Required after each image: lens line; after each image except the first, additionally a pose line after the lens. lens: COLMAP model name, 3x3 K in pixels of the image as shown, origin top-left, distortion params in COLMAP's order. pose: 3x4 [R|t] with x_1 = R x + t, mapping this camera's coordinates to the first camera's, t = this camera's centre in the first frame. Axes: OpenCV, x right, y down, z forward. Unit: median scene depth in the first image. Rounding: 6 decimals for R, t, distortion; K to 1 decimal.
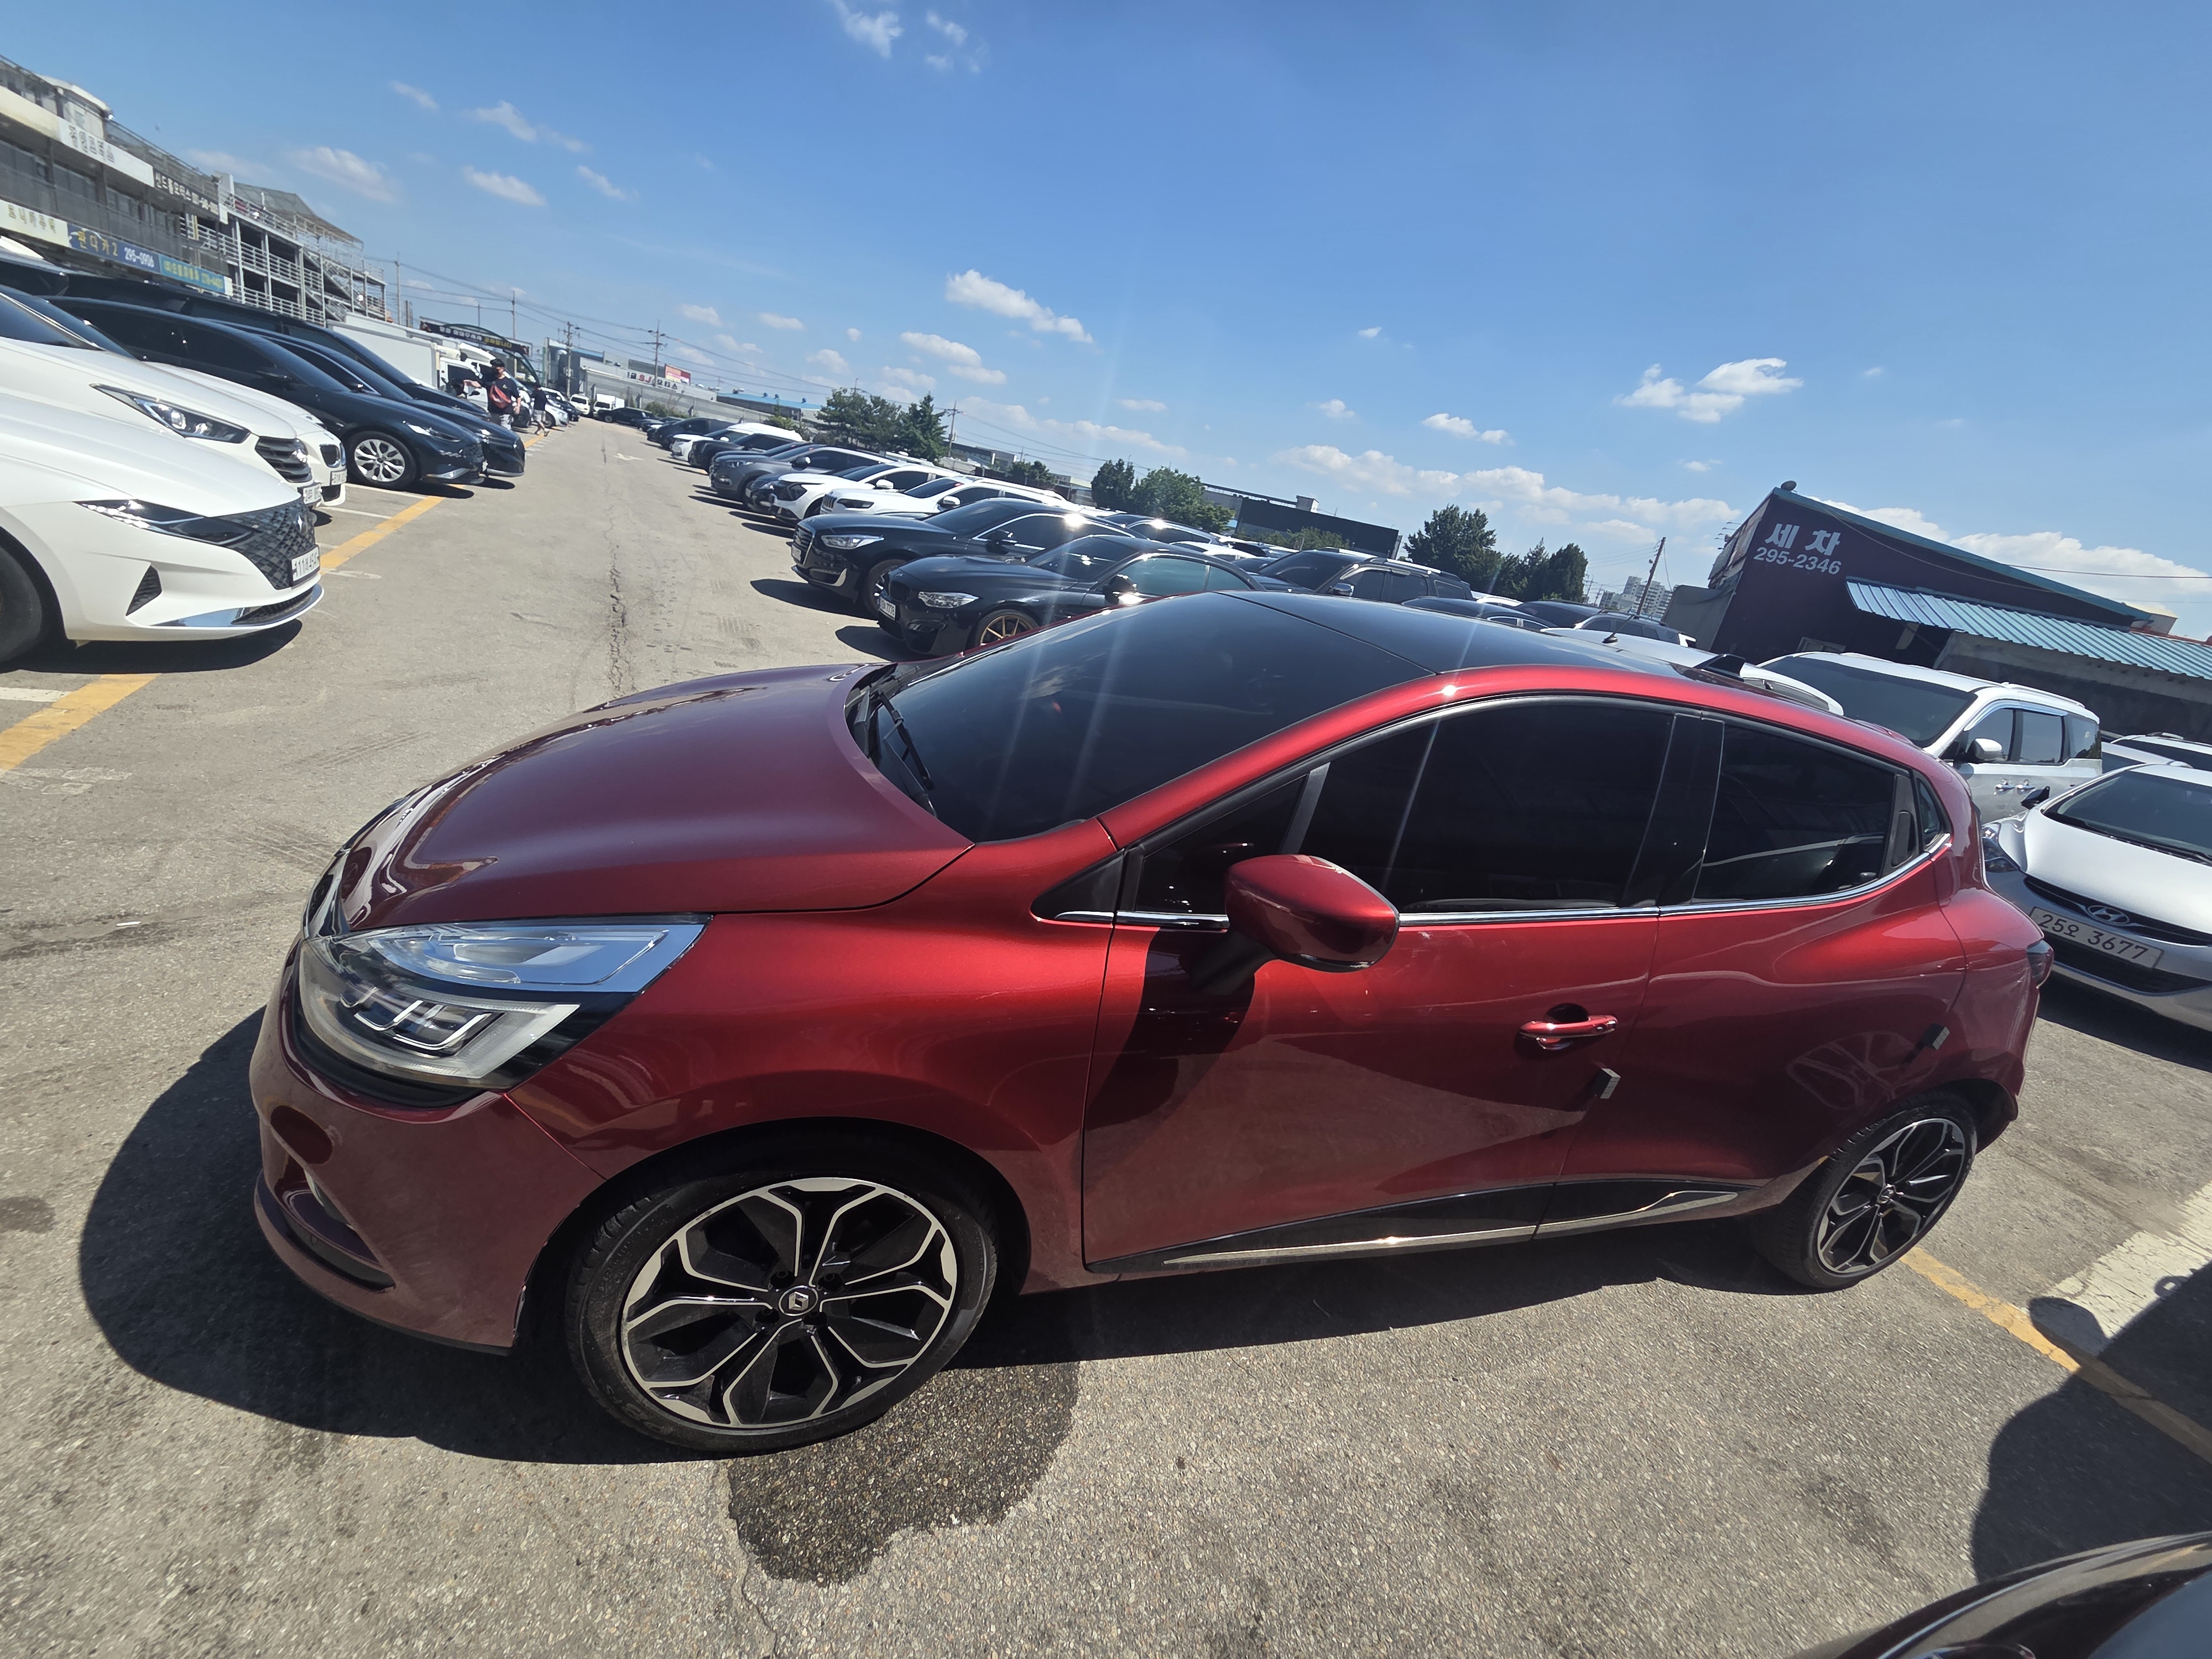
lens RADIAL K [[894.0, 0, 1105.0], [0, 894.0, 824.1], [0, 0, 1]] dist [0.002144, -0.000407]
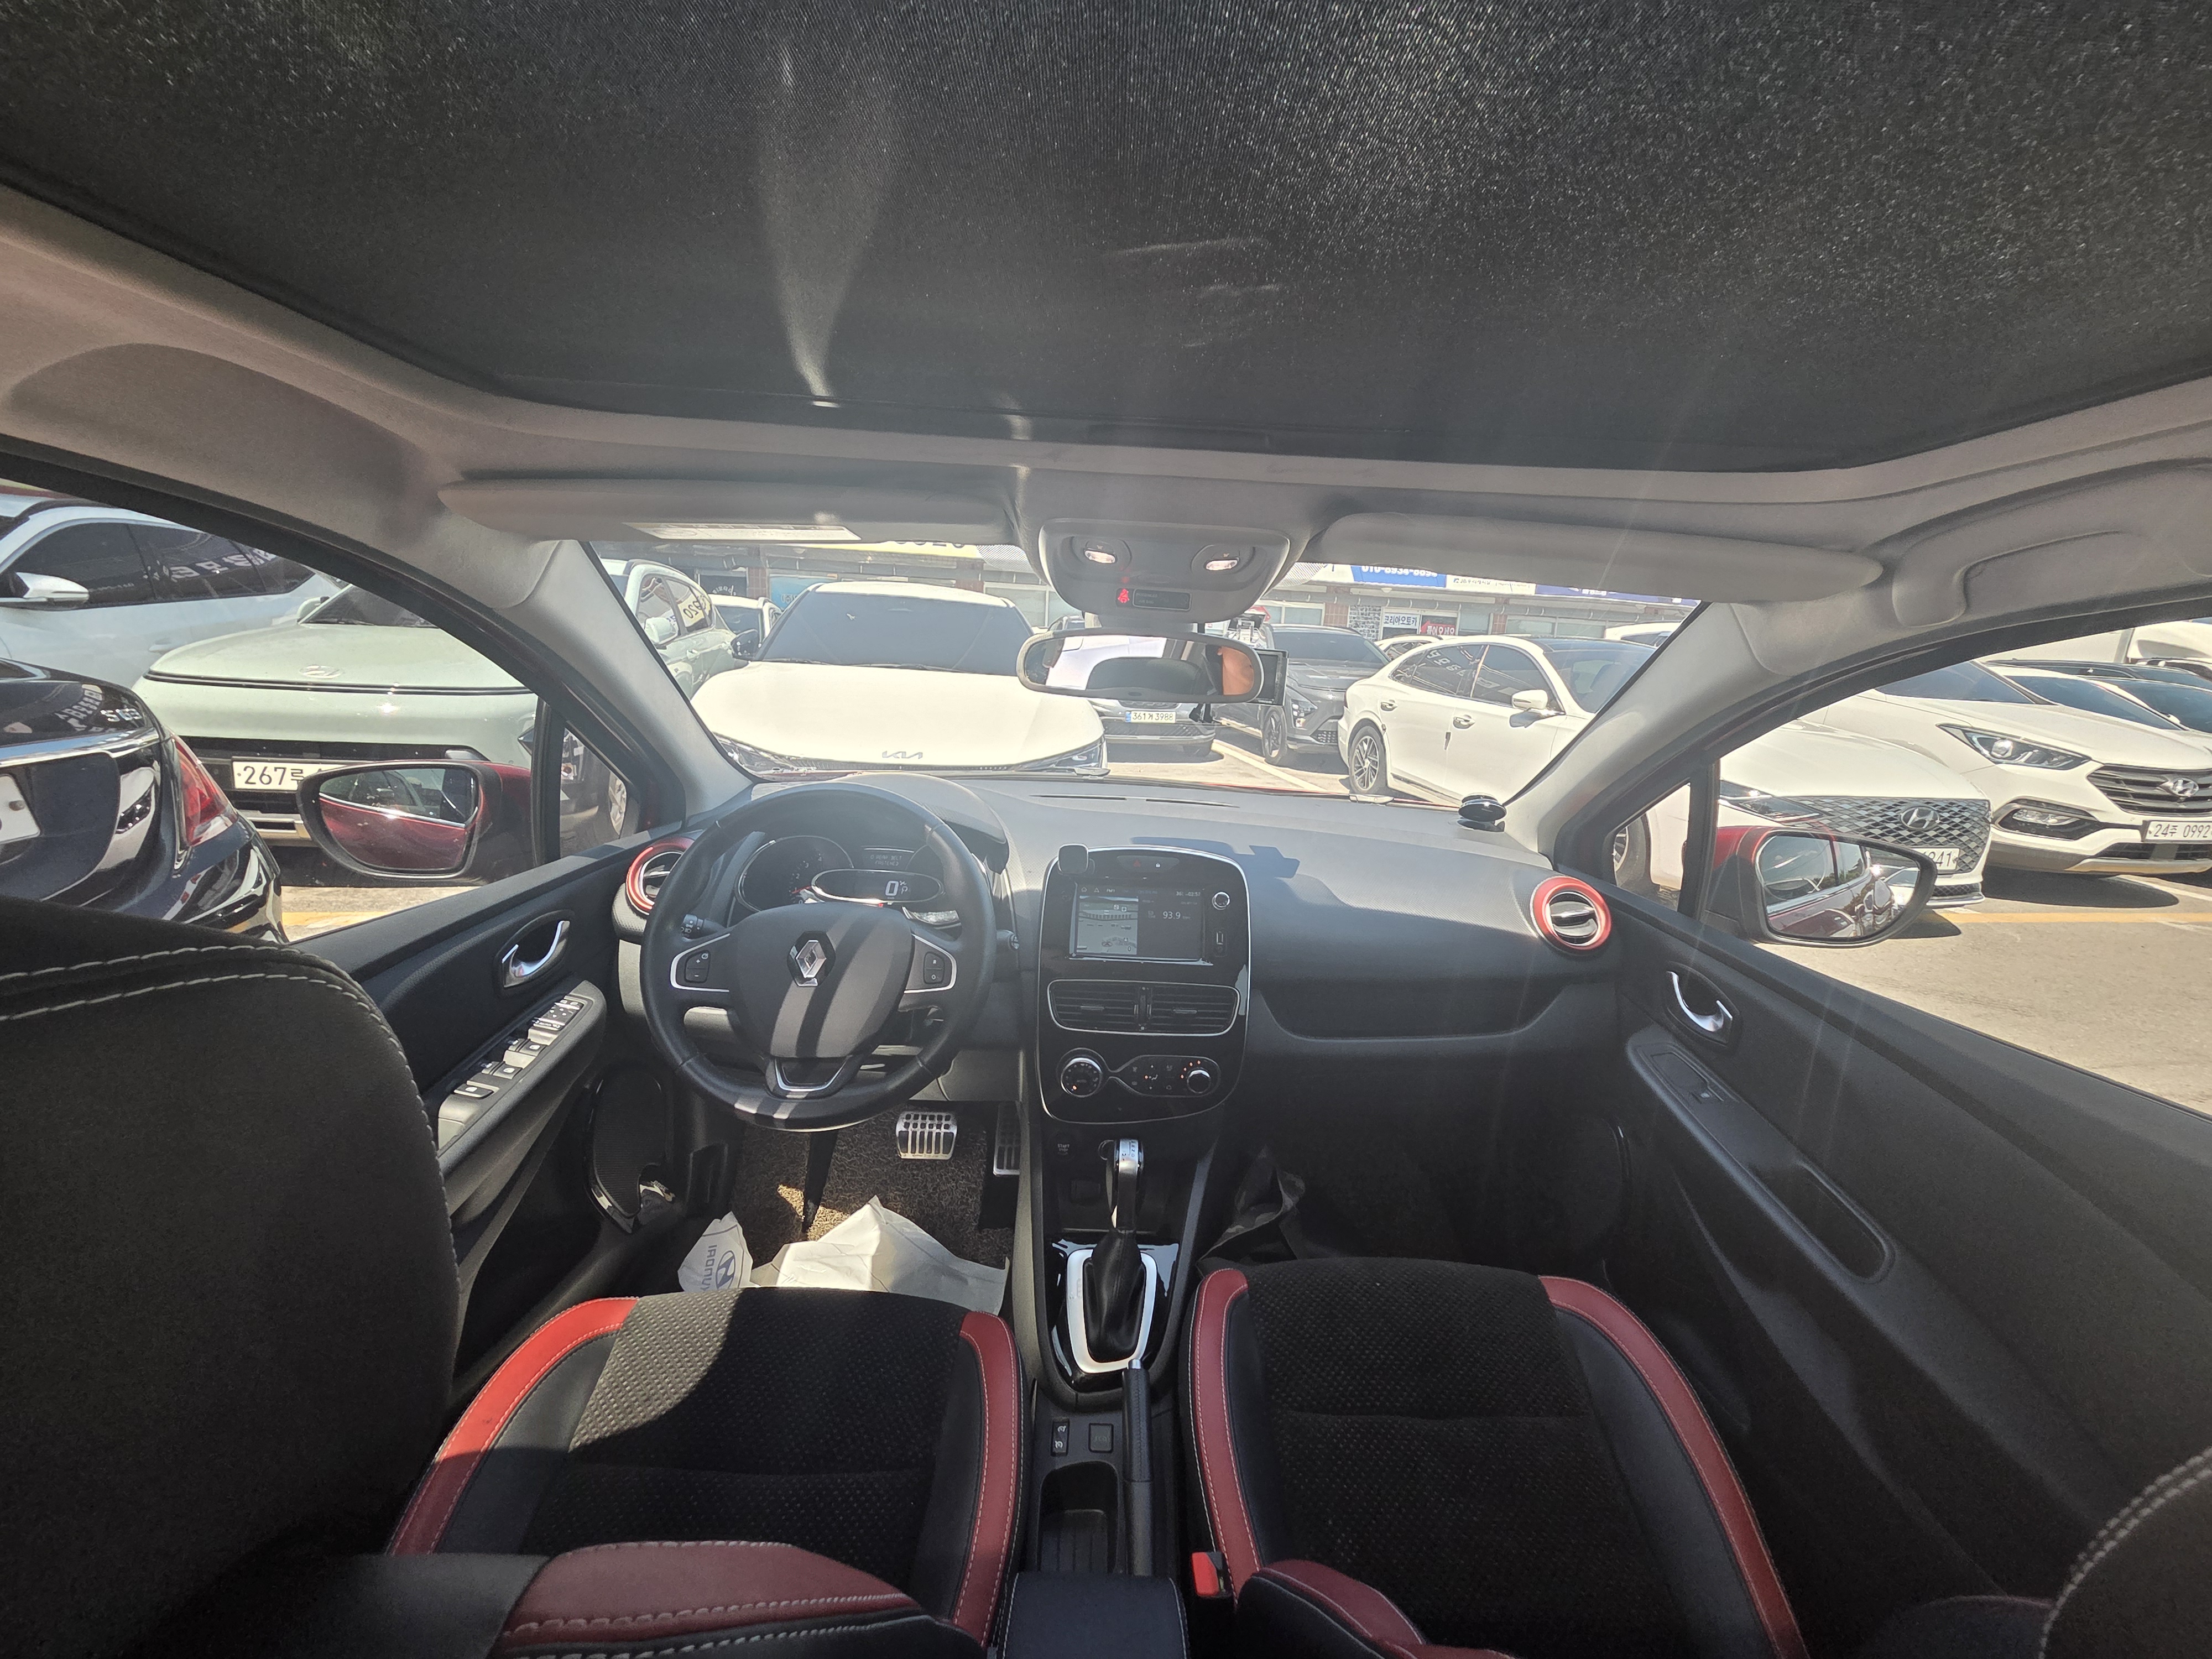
lens RADIAL K [[912.7, 0, 1119.2], [0, 912.7, 824.2], [0, 0, 1]] dist [0.010115, 0.000018]
pose [[-0.271246, -0.032124, -0.961974, 0.382732], [-0.415378, 0.905490, 0.086886, -0.101021], [0.868267, 0.423150, -0.258954, 0.797693]]
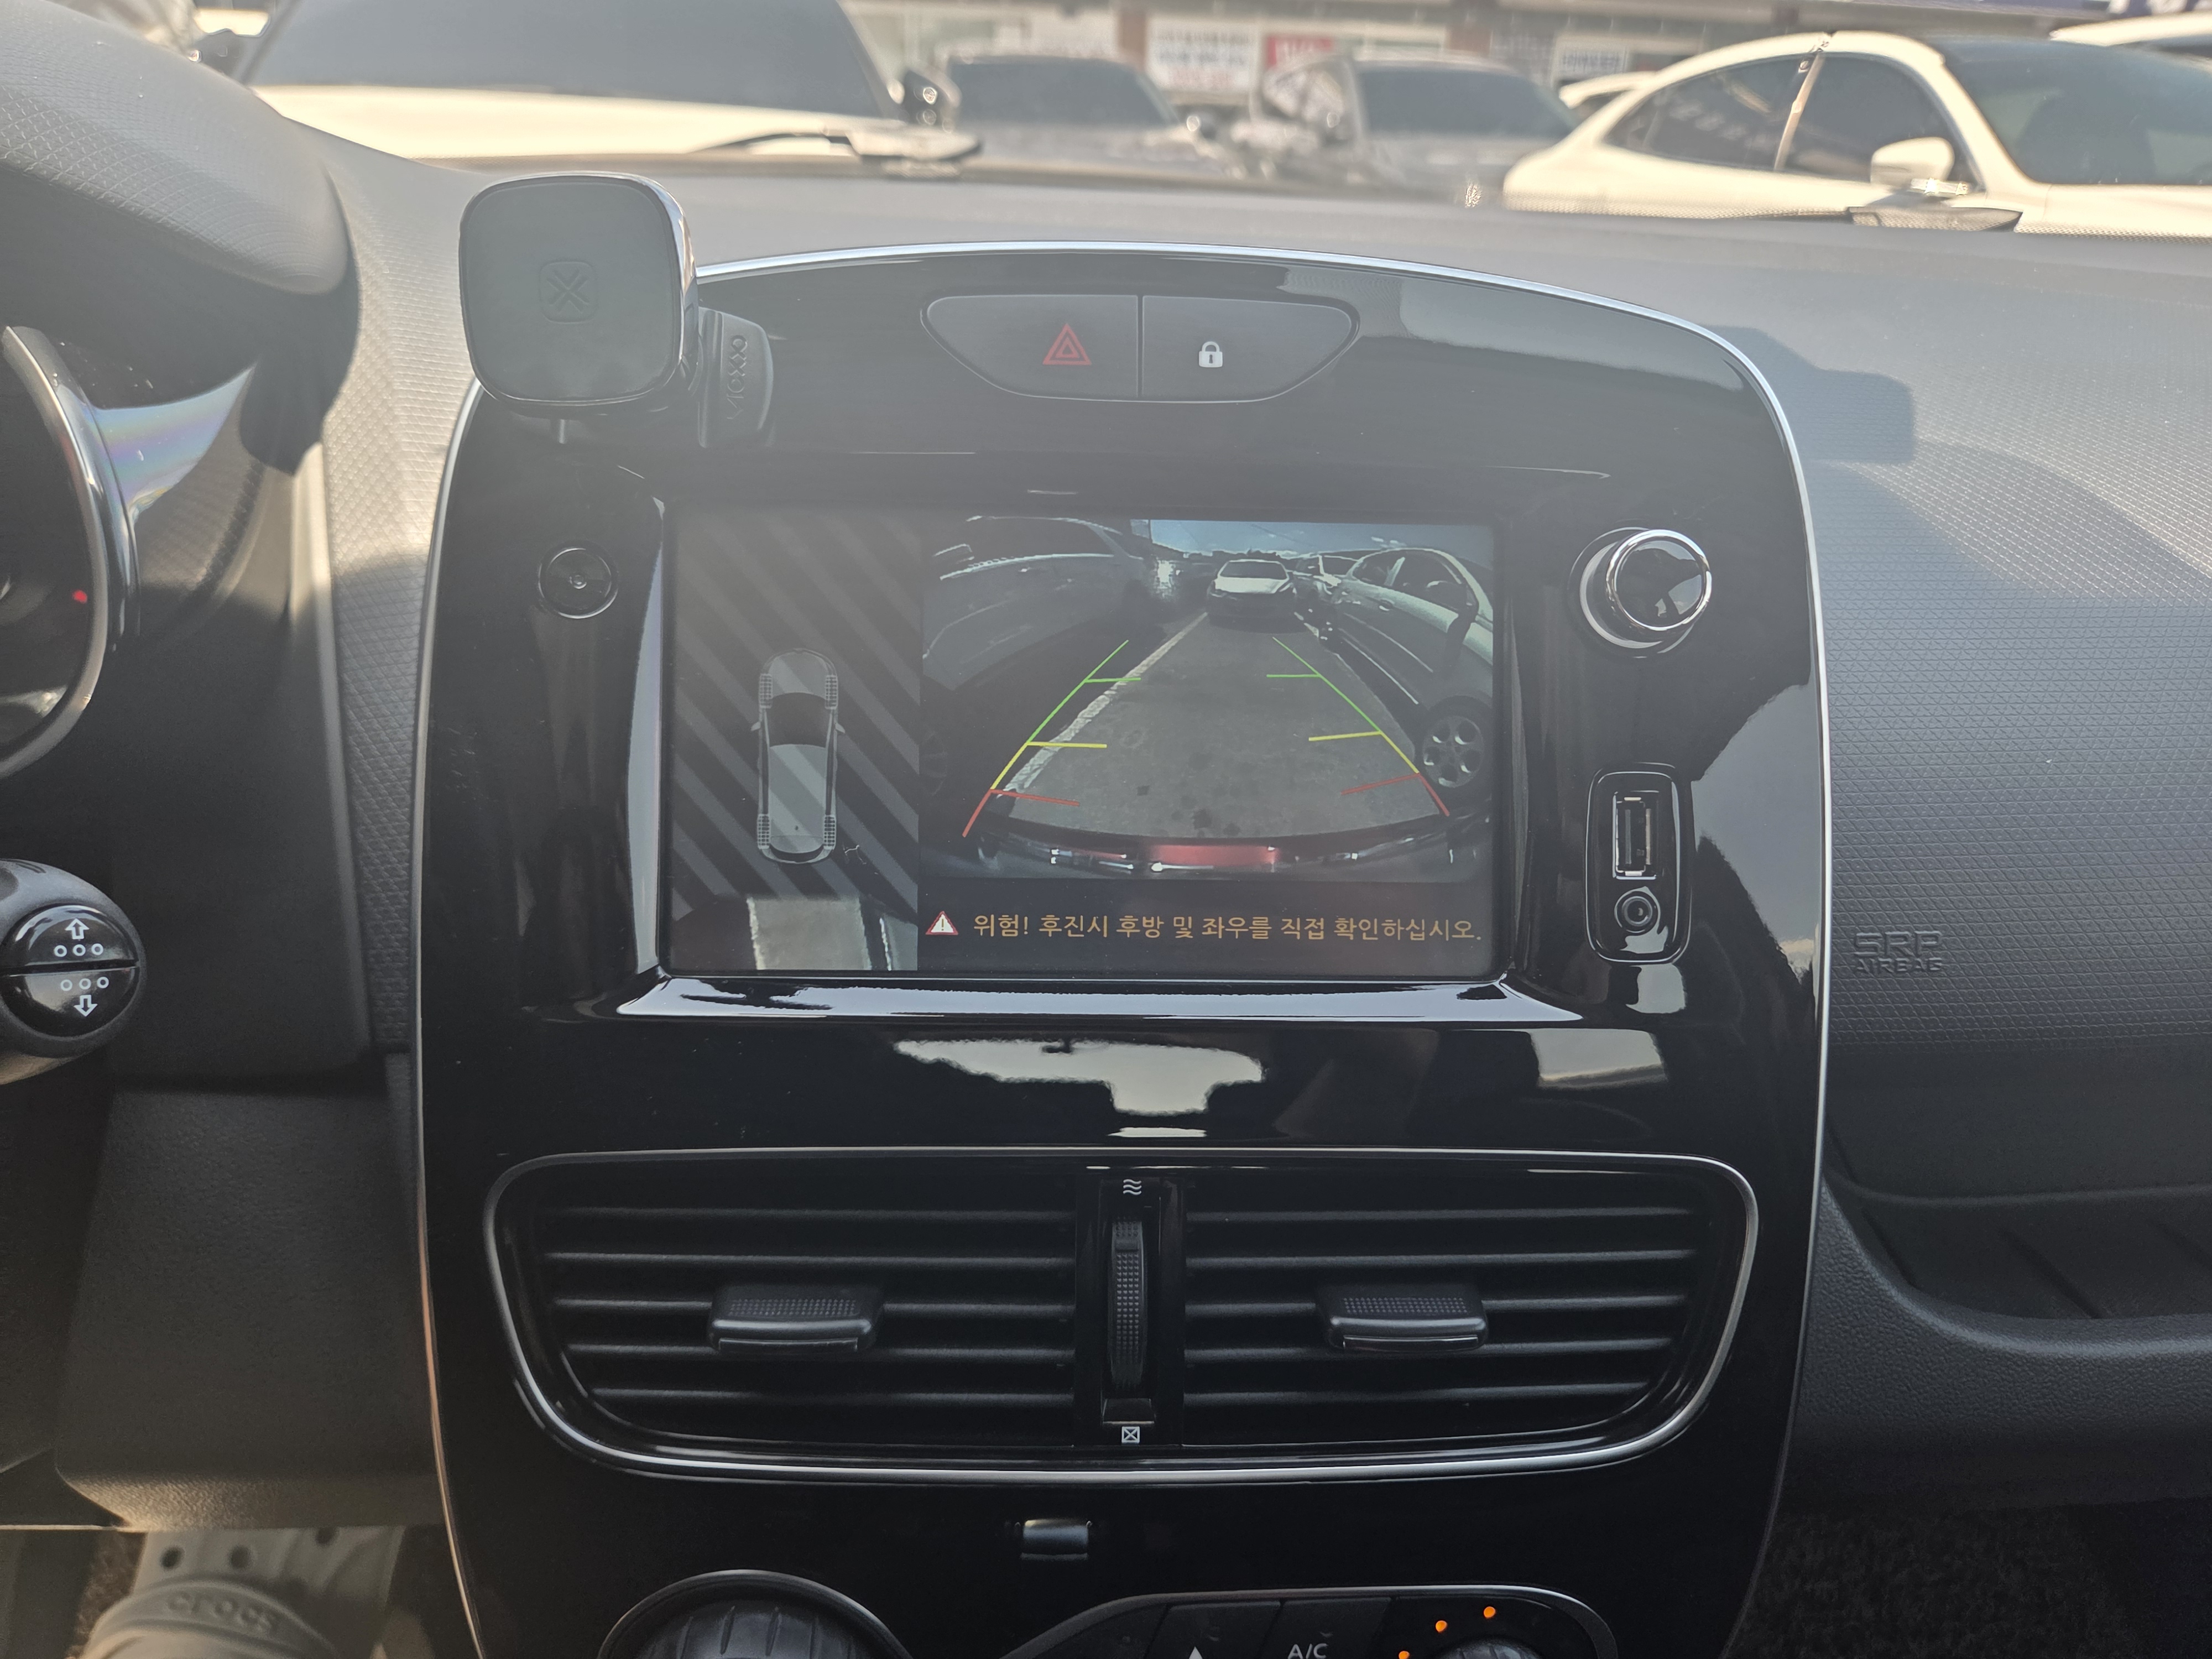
lens RADIAL K [[1518.3, 0, 1098.2], [0, 1518.3, 846.6], [0, 0, 1]] dist [0.021818, -0.020377]
pose [[-0.253785, 0.201863, -0.945962, 0.104822], [-0.393237, 0.871980, 0.291574, -0.056988], [0.883718, 0.445984, -0.141916, 0.740285]]
